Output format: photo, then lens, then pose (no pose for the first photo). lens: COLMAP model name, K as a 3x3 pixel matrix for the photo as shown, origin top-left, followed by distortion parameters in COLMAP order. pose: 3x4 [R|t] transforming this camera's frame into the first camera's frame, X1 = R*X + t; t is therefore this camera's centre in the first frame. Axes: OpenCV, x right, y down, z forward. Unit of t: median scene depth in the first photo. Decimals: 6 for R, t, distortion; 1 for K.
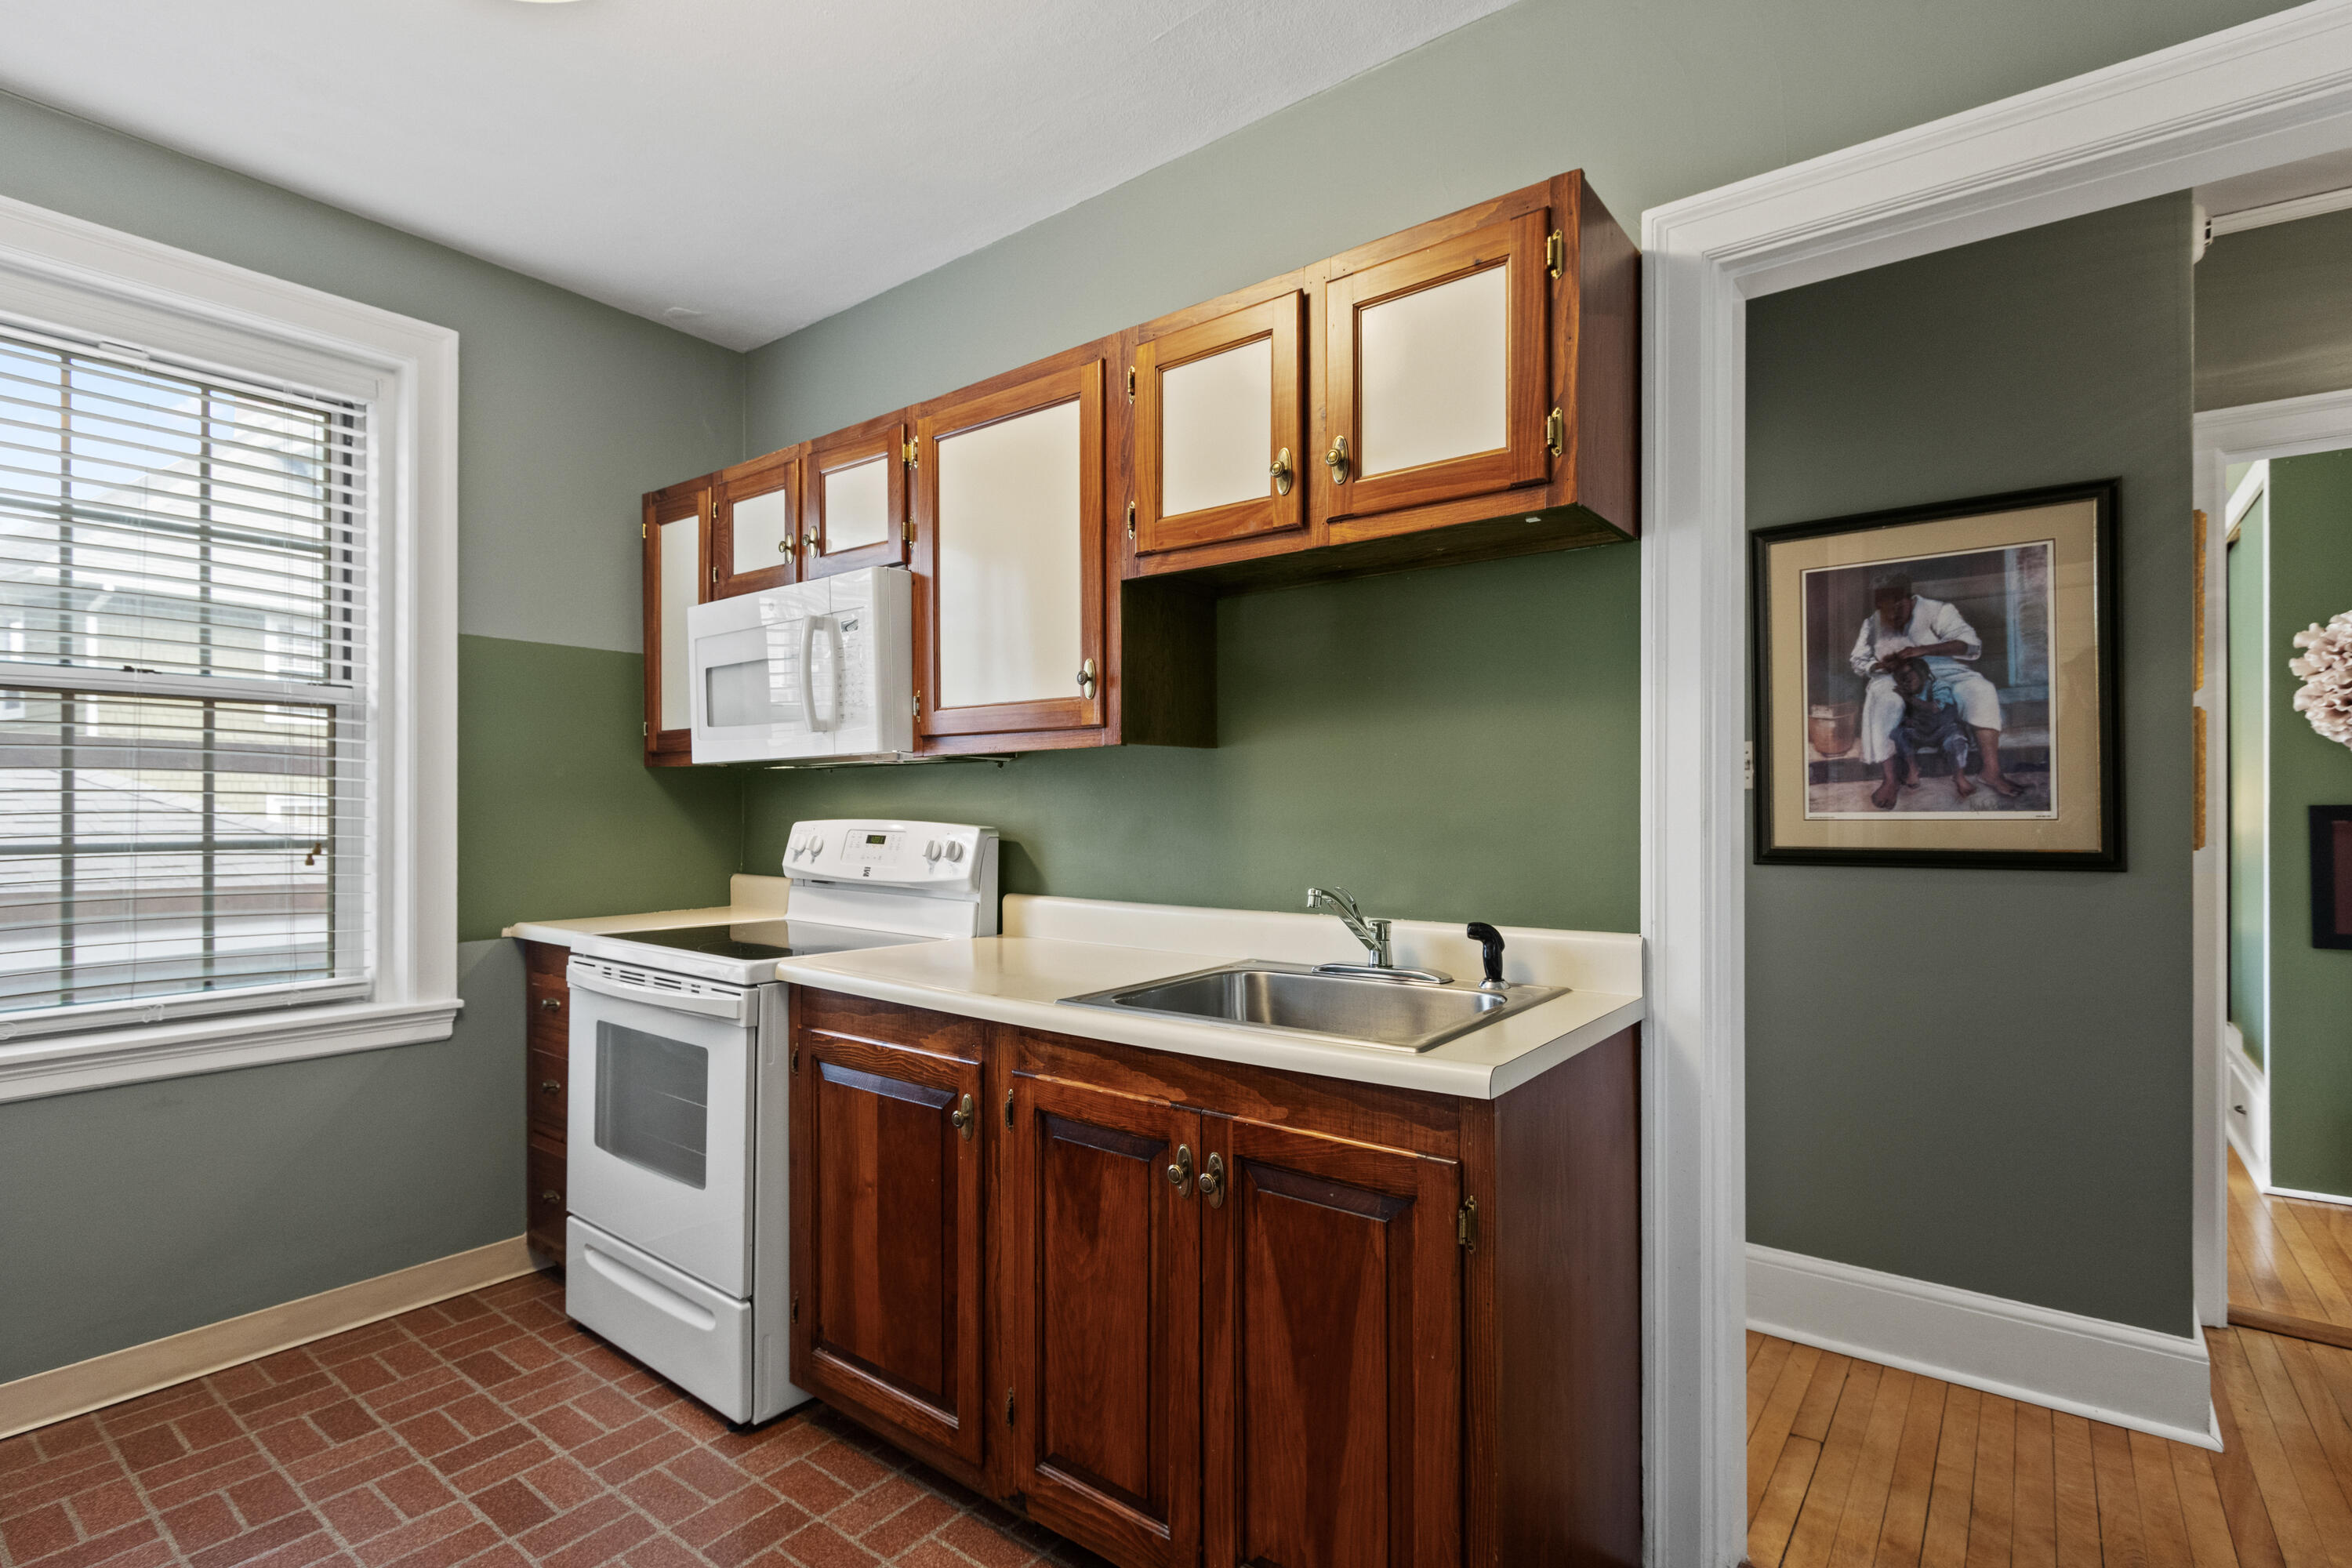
lens RADIAL K [[1115.7, 0, 1160.8], [0, 1115.7, 802.8], [0, 0, 1]] dist [0.006344, -0.002671]
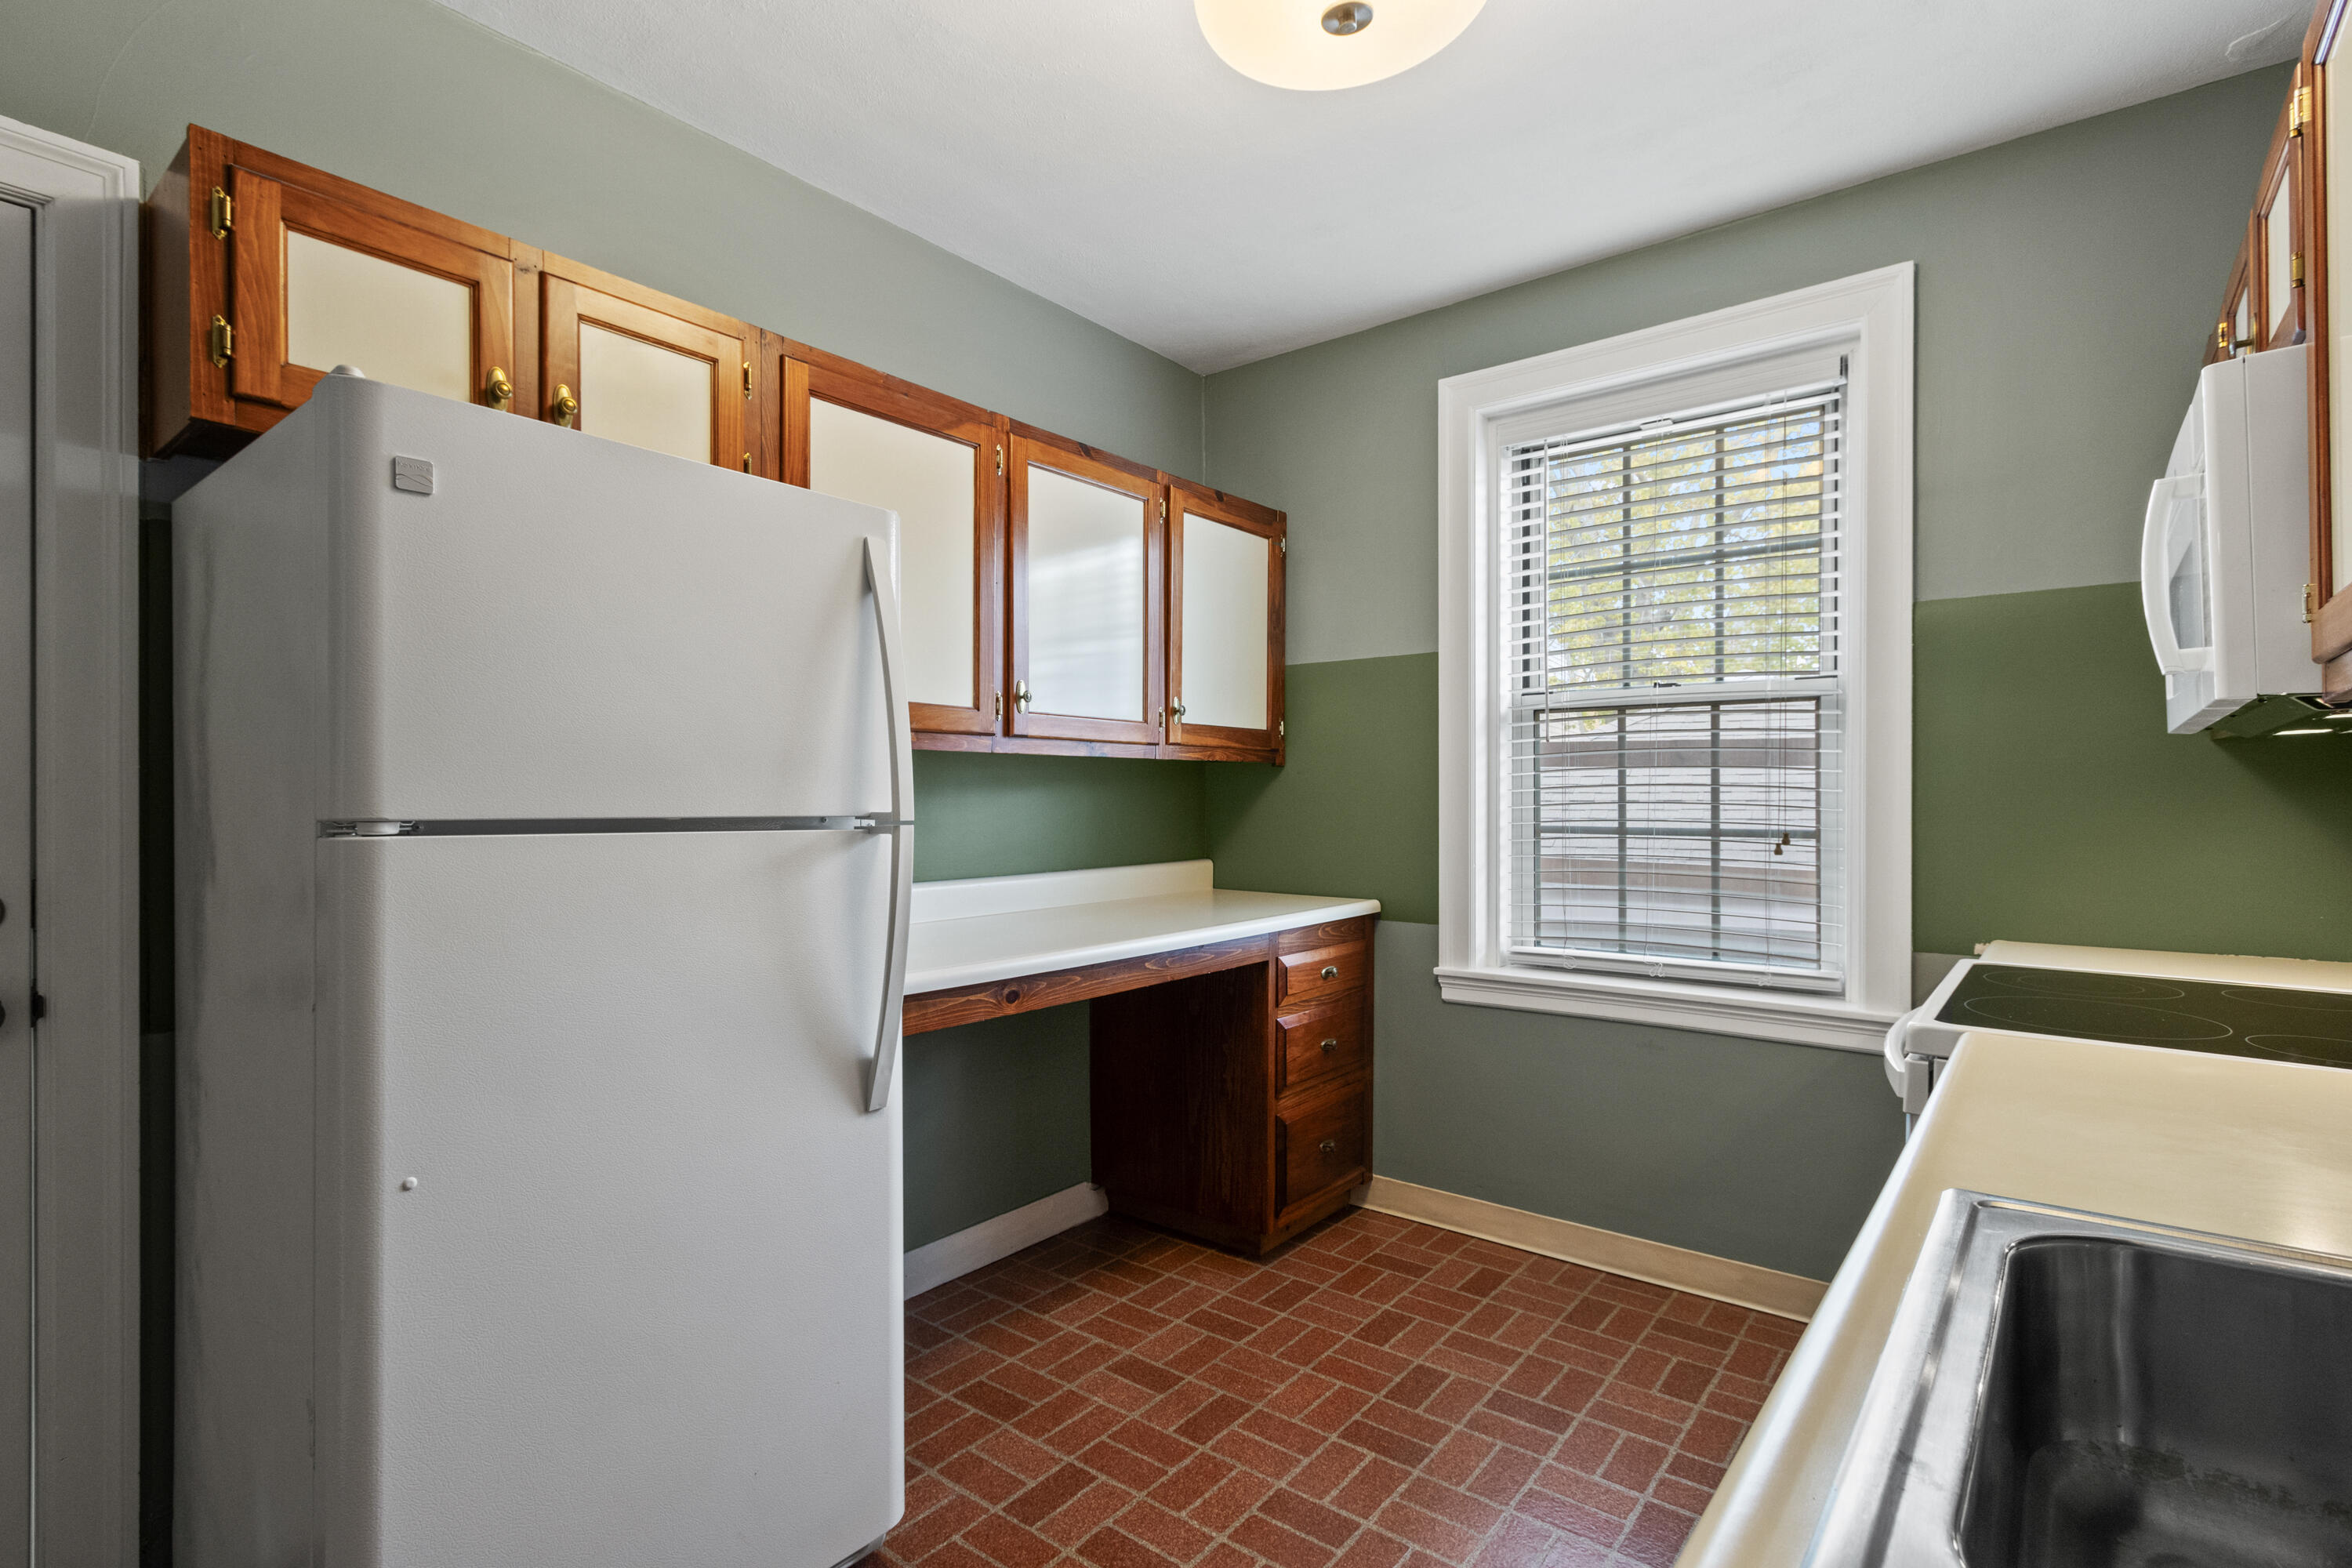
lens RADIAL K [[1115.7, 0, 1163.5], [0, 1115.7, 798.3], [0, 0, 1]] dist [0.006344, -0.002671]
pose [[-0.020276, 0.001685, -0.999793, 0.354799], [0.003794, 0.999992, 0.001608, -0.000277], [0.999787, -0.003761, -0.020282, 0.565829]]
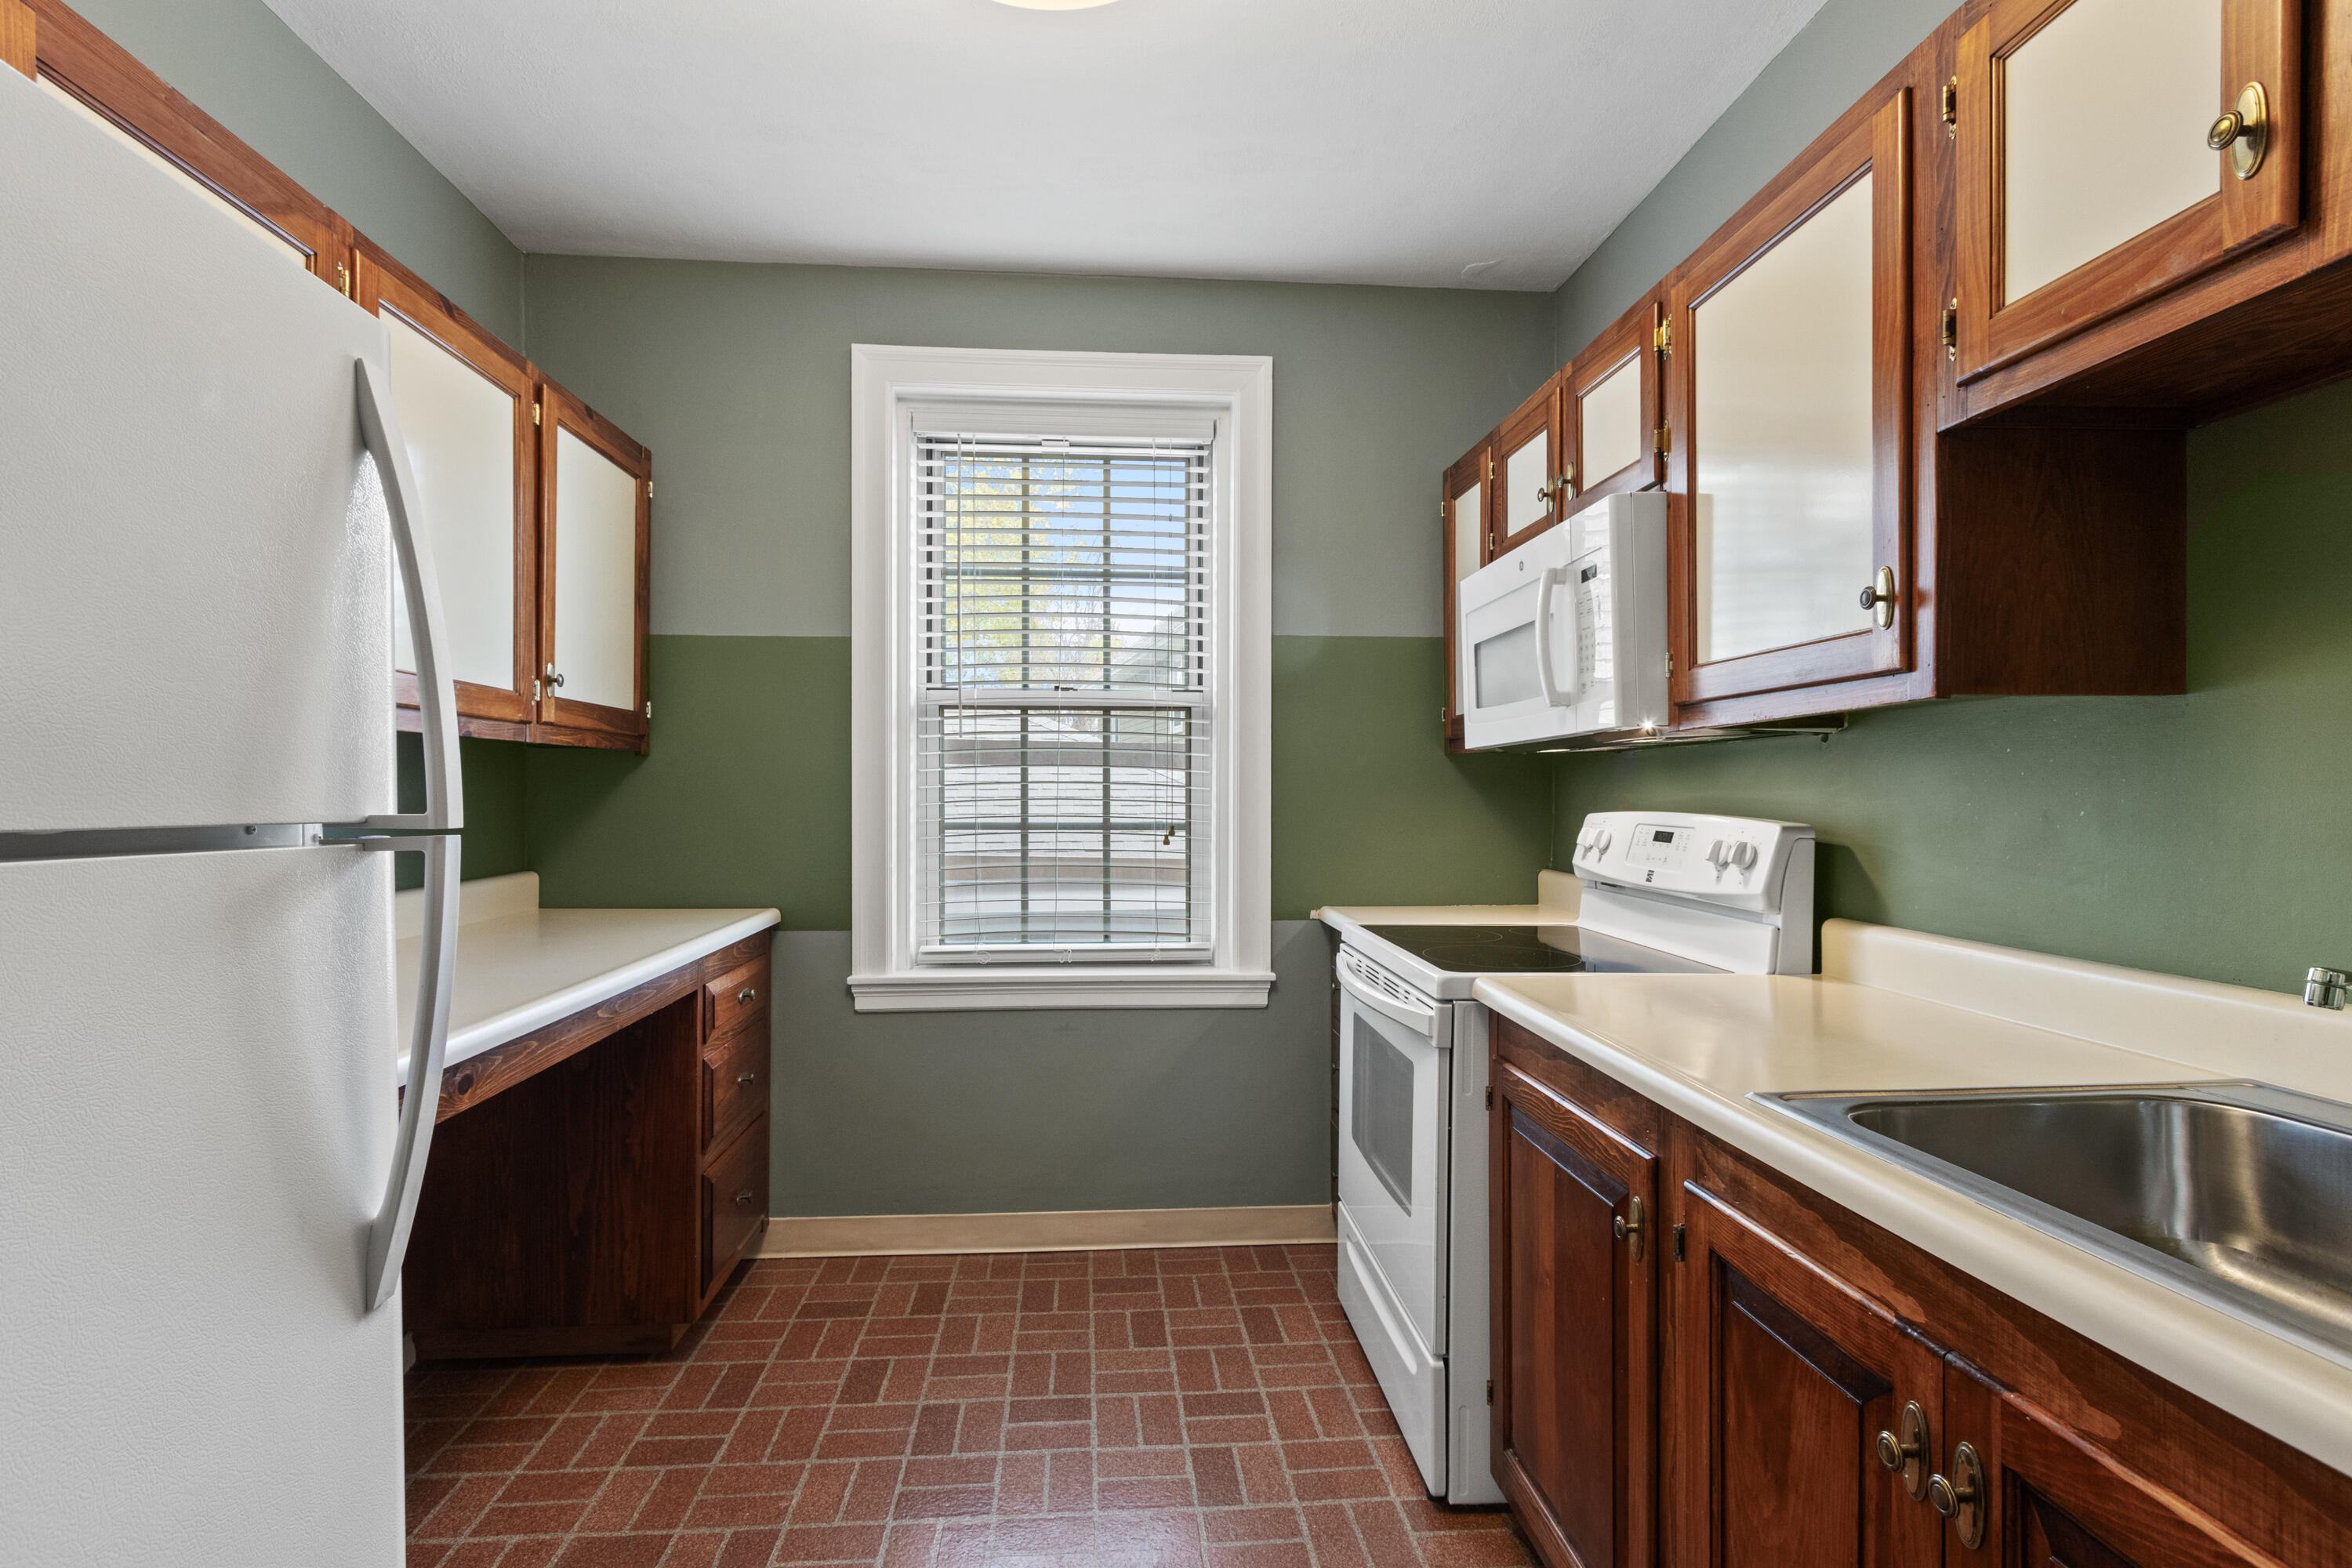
lens RADIAL K [[1115.7, 0, 1157.5], [0, 1115.7, 797.5], [0, 0, 1]] dist [0.006344, -0.002671]
pose [[0.665648, 0.003694, -0.746256, 0.140327], [0.000395, 0.999986, 0.005302, -0.000086], [0.746265, -0.003824, 0.665638, 0.261174]]
